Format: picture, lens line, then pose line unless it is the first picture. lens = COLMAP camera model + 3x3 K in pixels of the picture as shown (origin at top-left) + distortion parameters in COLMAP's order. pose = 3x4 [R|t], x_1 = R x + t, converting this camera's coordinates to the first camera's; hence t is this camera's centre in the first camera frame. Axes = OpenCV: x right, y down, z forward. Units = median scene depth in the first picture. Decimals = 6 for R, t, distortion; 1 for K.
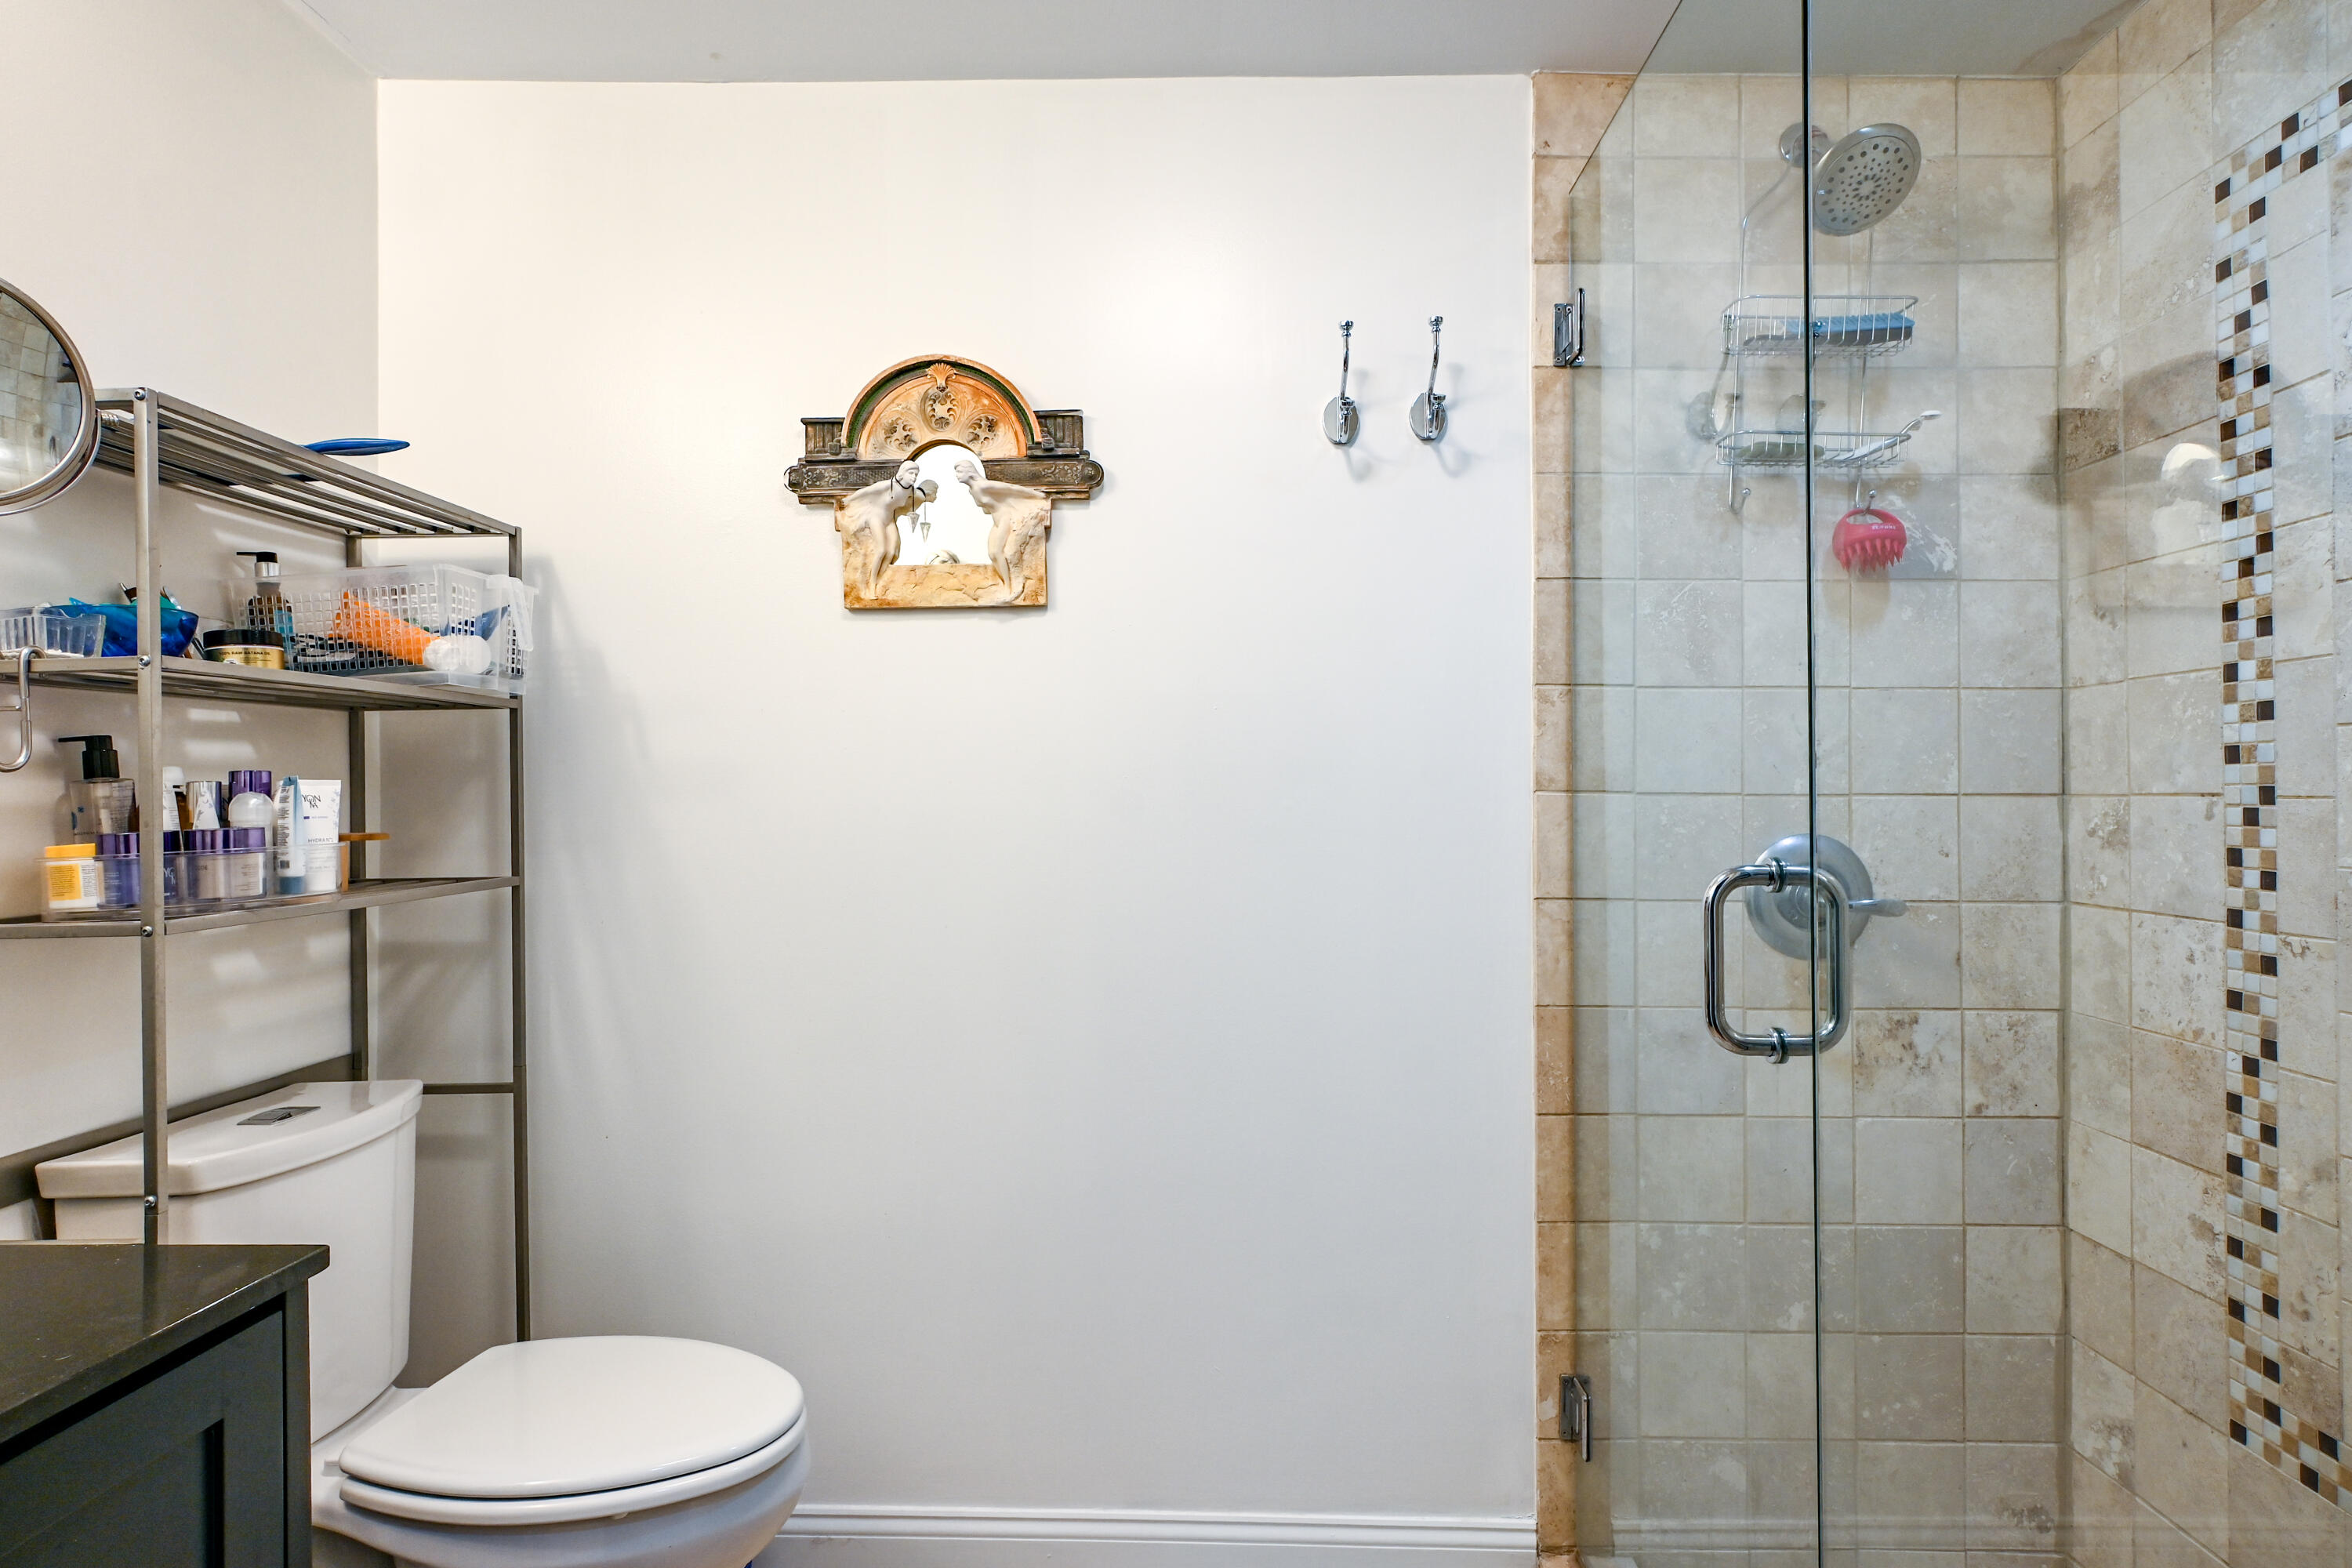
lens RADIAL K [[1239.3, 0, 1178.8], [0, 1239.3, 787.5], [0, 0, 1]] dist [-0.003411, 0.000880]
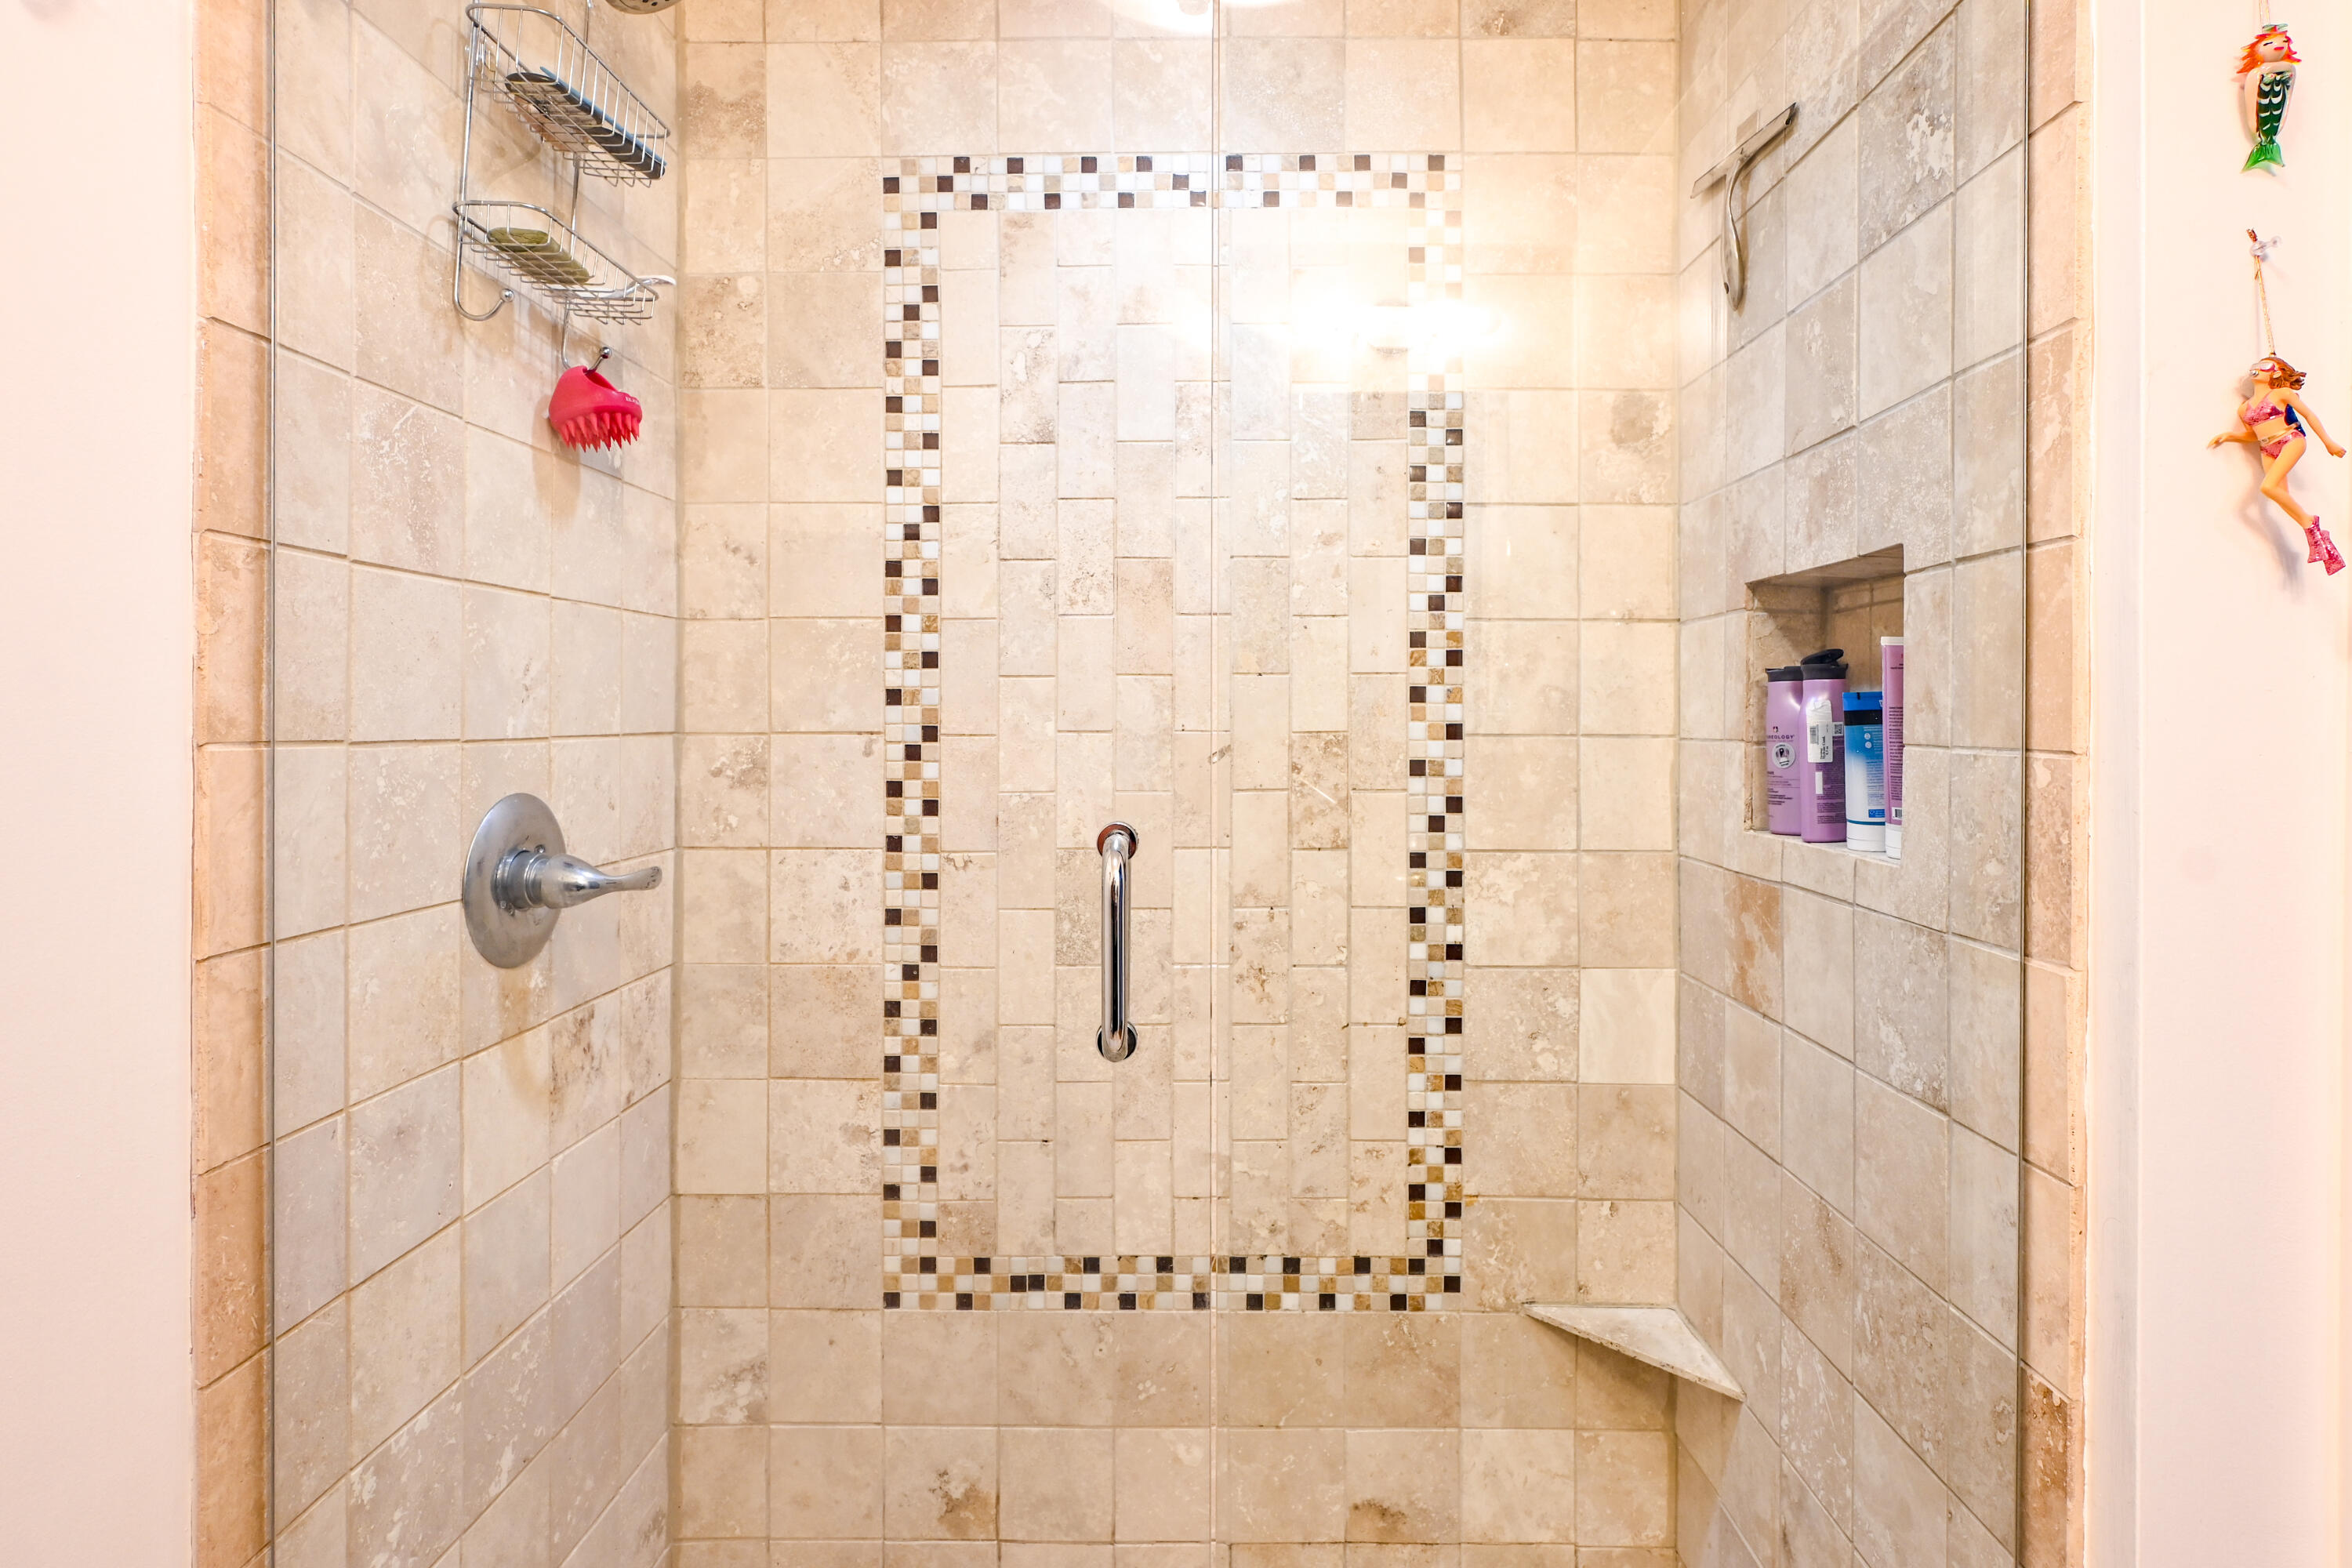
lens RADIAL K [[1239.3, 0, 1194.0], [0, 1239.3, 720.8], [0, 0, 1]] dist [-0.003411, 0.000880]
pose [[-0.022341, -0.008324, 0.999716, -0.256632], [-0.007258, 0.999940, 0.008164, -0.015597], [-0.999724, -0.007073, -0.022400, 0.716775]]
